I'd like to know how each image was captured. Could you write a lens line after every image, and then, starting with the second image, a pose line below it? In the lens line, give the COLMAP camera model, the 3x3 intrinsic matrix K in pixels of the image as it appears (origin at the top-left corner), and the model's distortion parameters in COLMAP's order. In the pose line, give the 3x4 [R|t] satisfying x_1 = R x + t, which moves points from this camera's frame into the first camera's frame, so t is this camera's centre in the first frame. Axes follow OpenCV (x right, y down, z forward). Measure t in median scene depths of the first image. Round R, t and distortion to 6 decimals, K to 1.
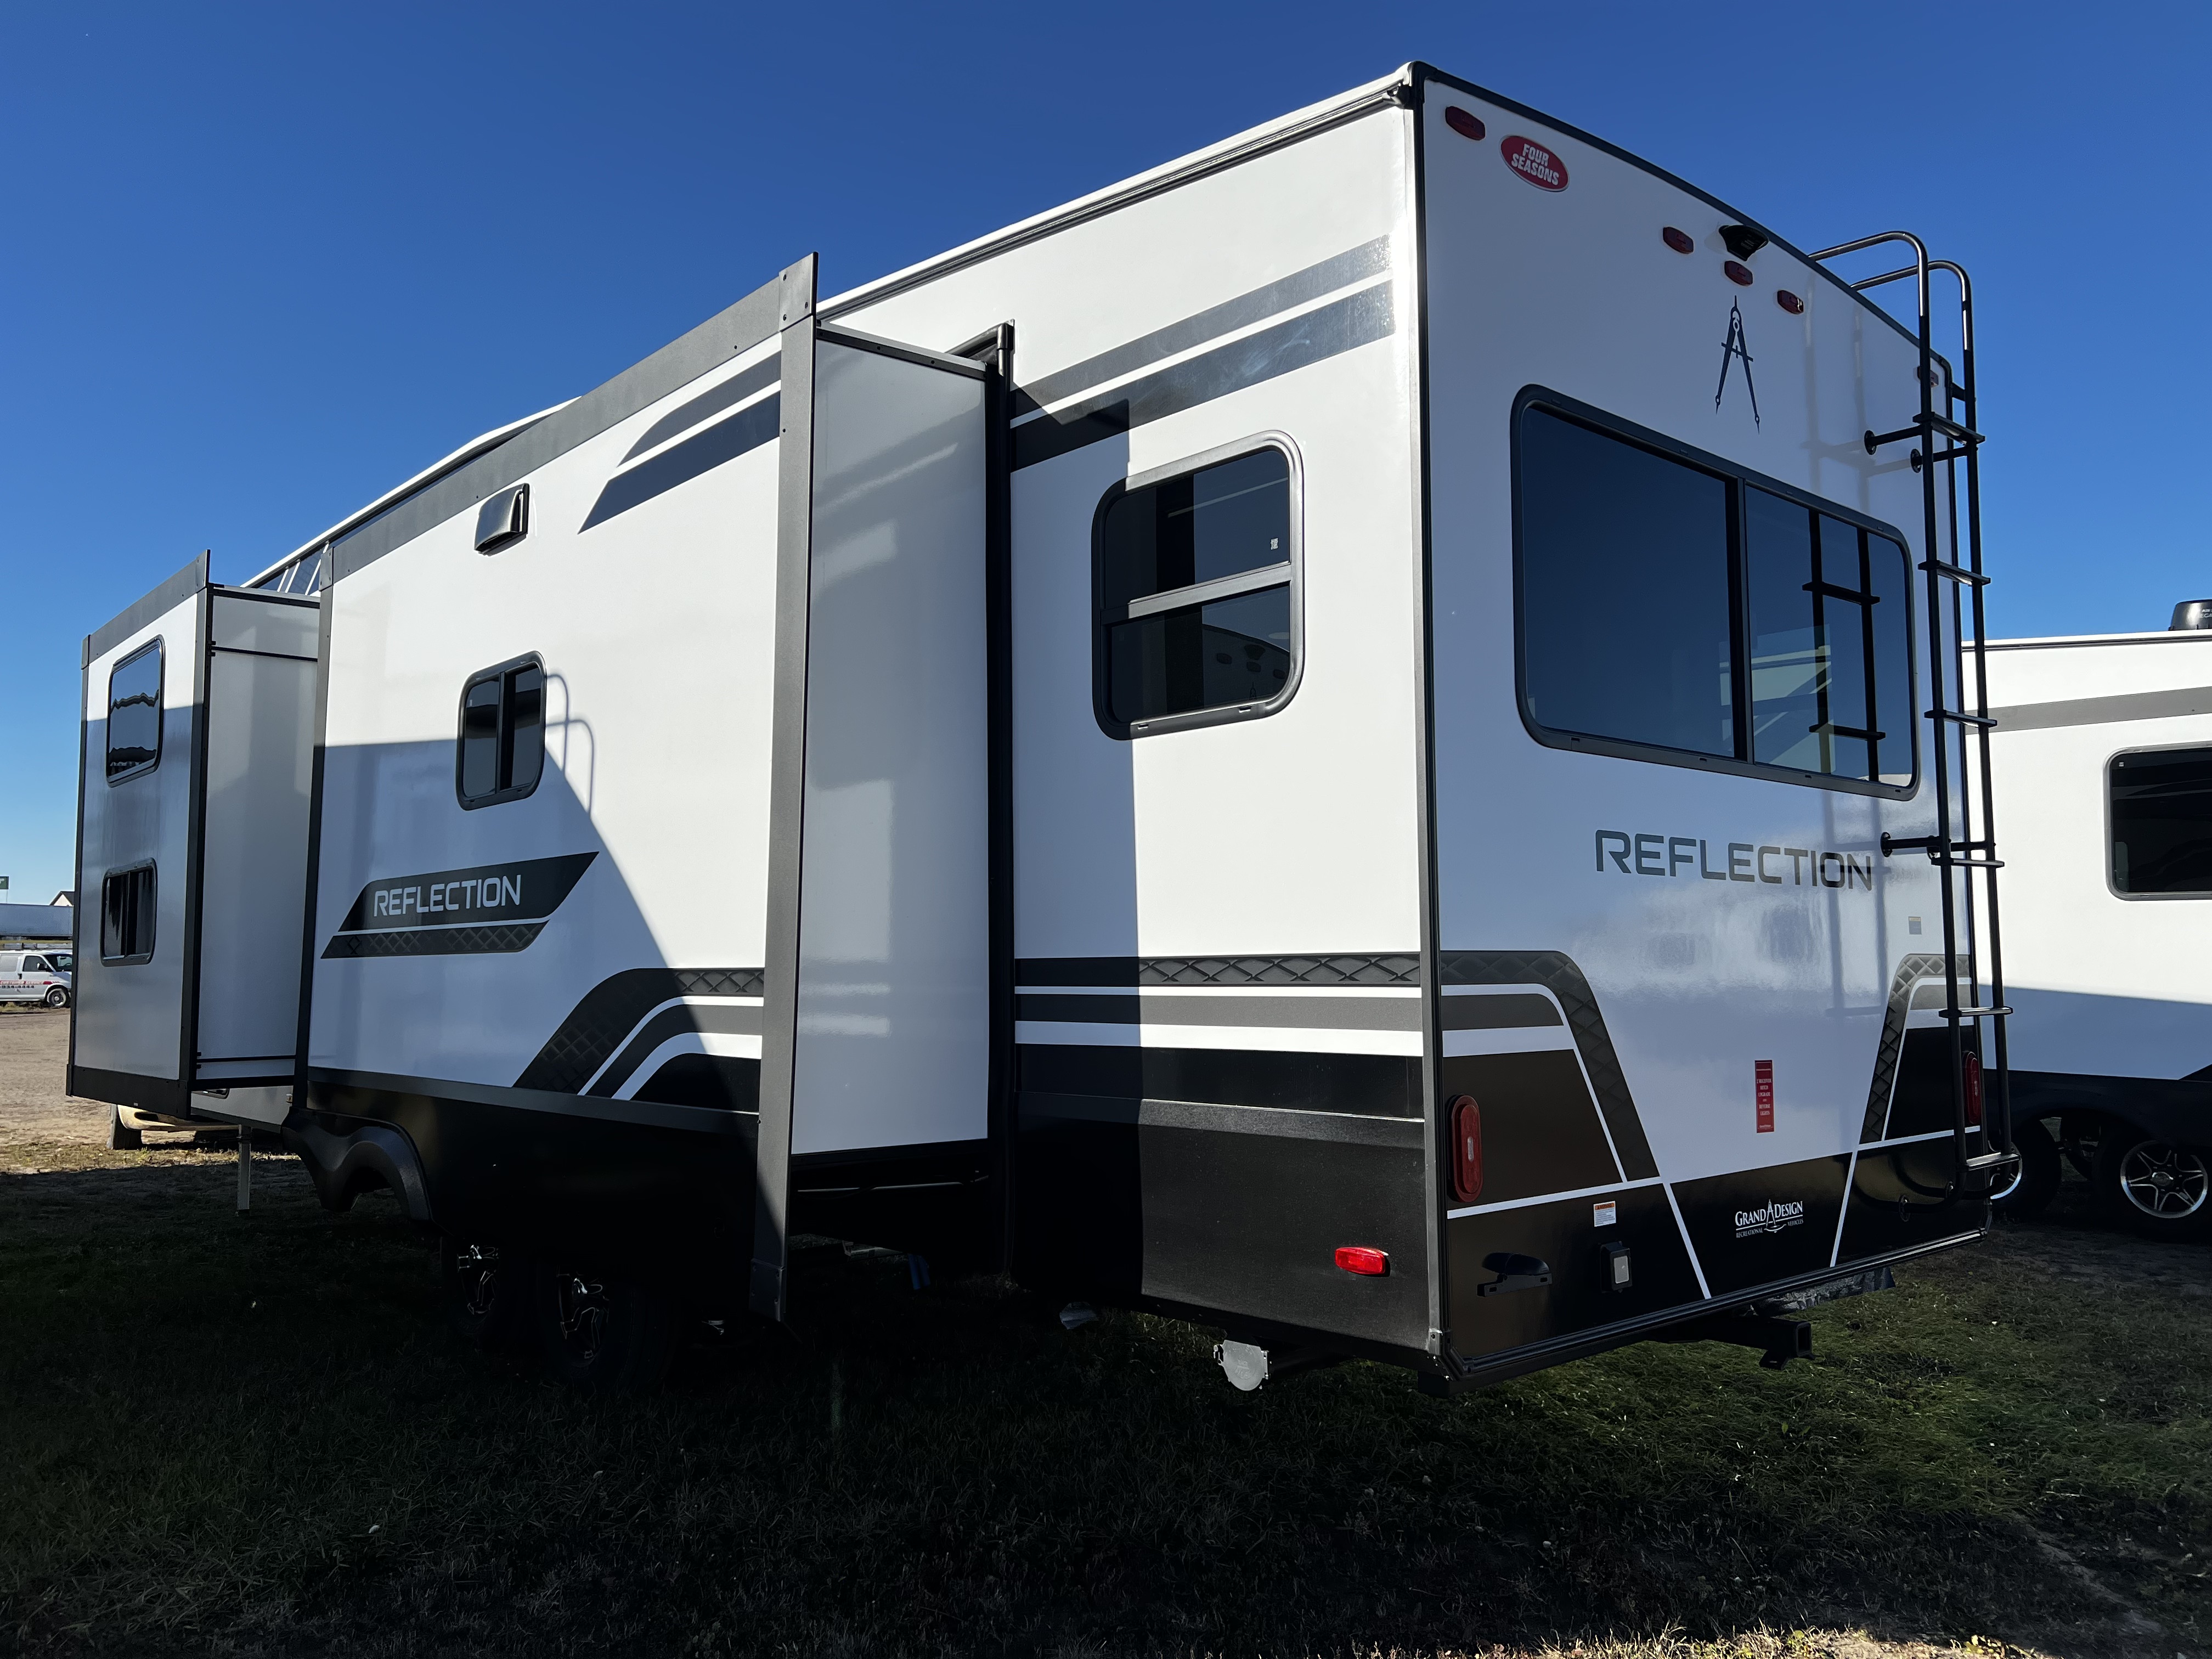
lens RADIAL K [[1696.0, 0, 1108.2], [0, 1696.0, 830.3], [0, 0, 1]] dist [-0.011762, -0.003409]
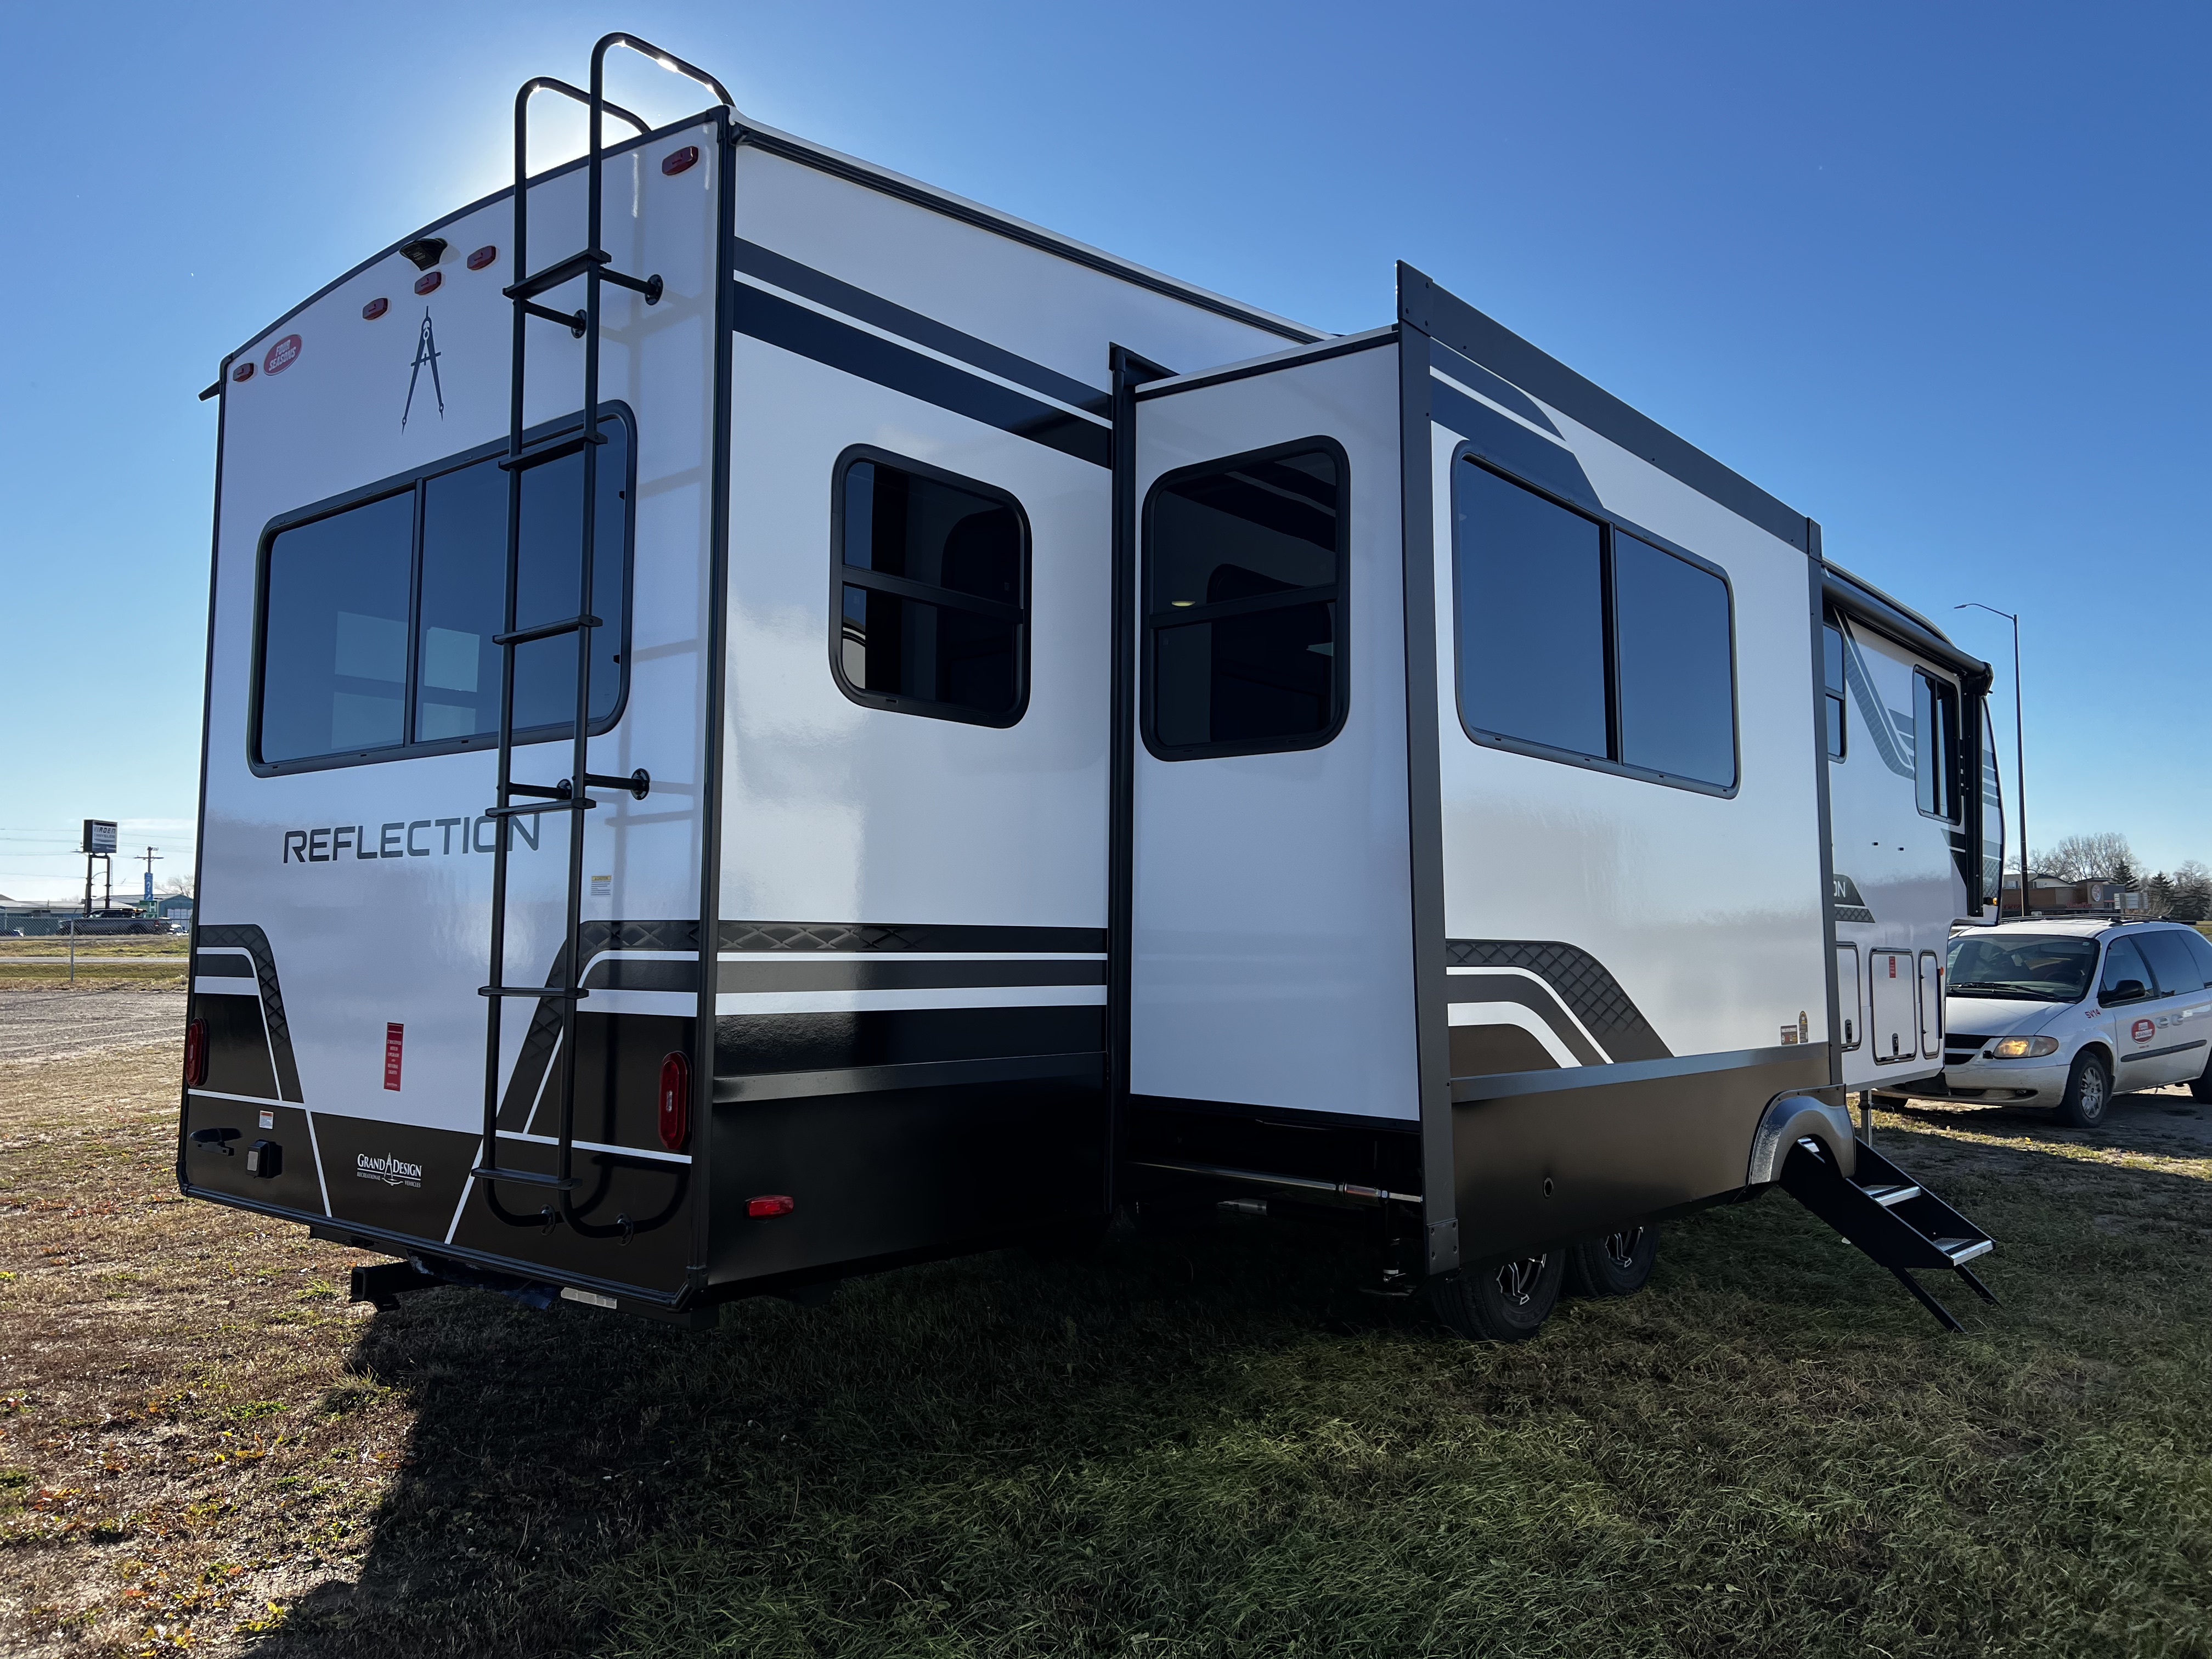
lens RADIAL K [[1696.0, 0, 1107.9], [0, 1696.0, 822.2], [0, 0, 1]] dist [-0.011762, -0.003409]
pose [[0.159526, -0.071289, -0.984616, 1.546047], [0.073012, 0.995510, -0.060248, 0.108388], [0.984490, -0.062277, 0.164014, 1.295900]]
